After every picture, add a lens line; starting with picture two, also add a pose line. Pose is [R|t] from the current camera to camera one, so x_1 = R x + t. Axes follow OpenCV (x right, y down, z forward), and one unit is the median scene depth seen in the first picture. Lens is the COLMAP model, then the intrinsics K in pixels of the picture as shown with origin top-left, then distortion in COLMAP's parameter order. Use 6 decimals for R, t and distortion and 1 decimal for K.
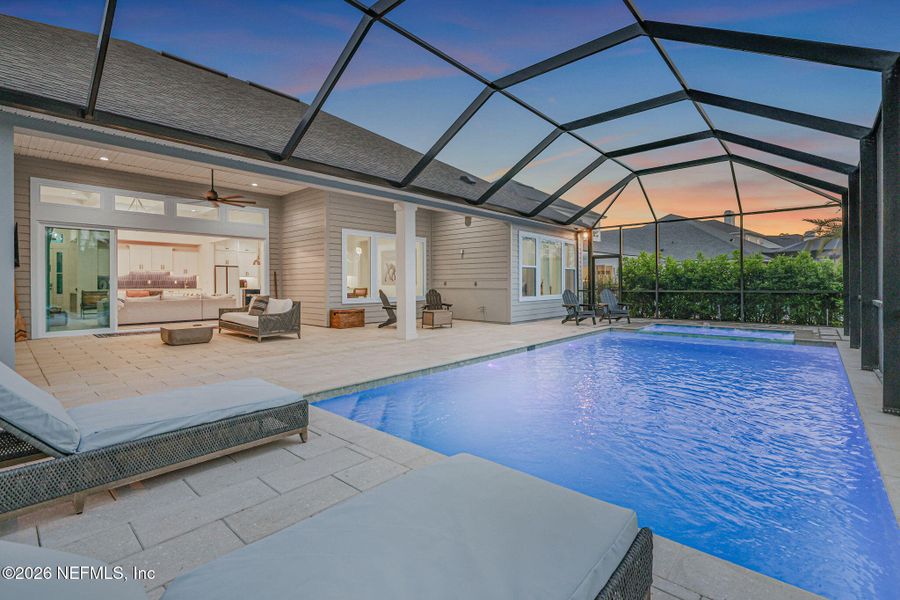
lens RADIAL K [[416.2, 0, 443.6], [0, 416.2, 285.2], [0, 0, 1]] dist [-0.000582, 0.000002]
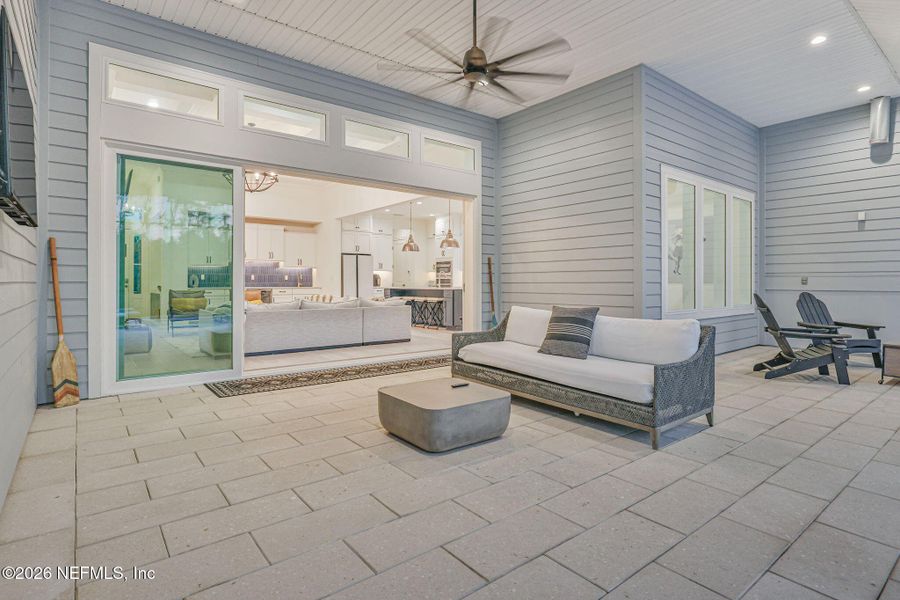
lens RADIAL K [[477.0, 0, 448.7], [0, 477.0, 280.6], [0, 0, 1]] dist [-0.002841, -0.000305]
pose [[0.986977, 0.004020, -0.160810, -0.349642], [-0.005084, 0.999968, -0.006203, 0.001327], [0.160780, 0.006939, 0.986966, 0.369667]]
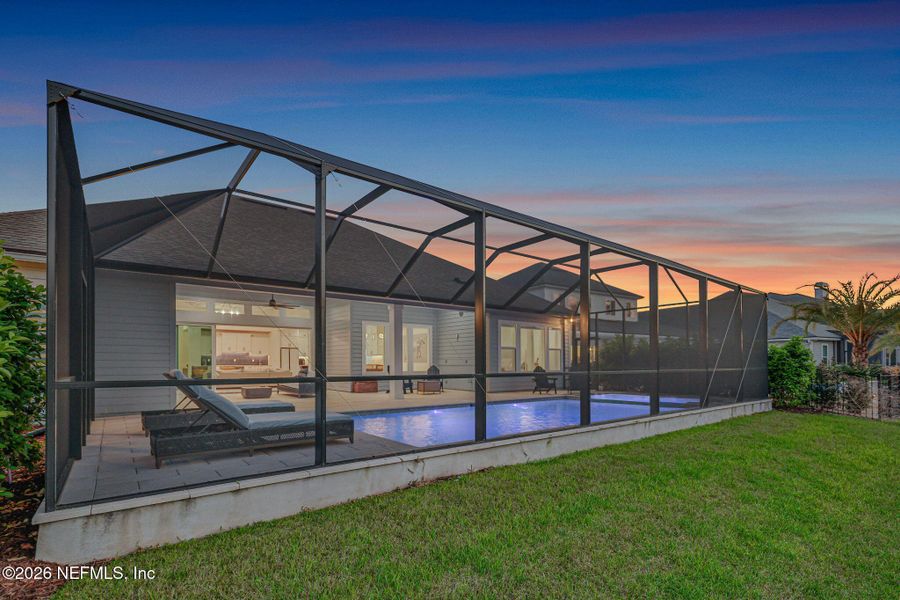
lens RADIAL K [[424.4, 0, 432.7], [0, 424.4, 363.6], [0, 0, 1]] dist [0.000167, -0.000008]
pose [[0.984064, 0.002500, -0.177796, 0.202882], [-0.003304, 0.999986, -0.004223, 0.008720], [0.177783, 0.004744, 0.984058, -0.289781]]
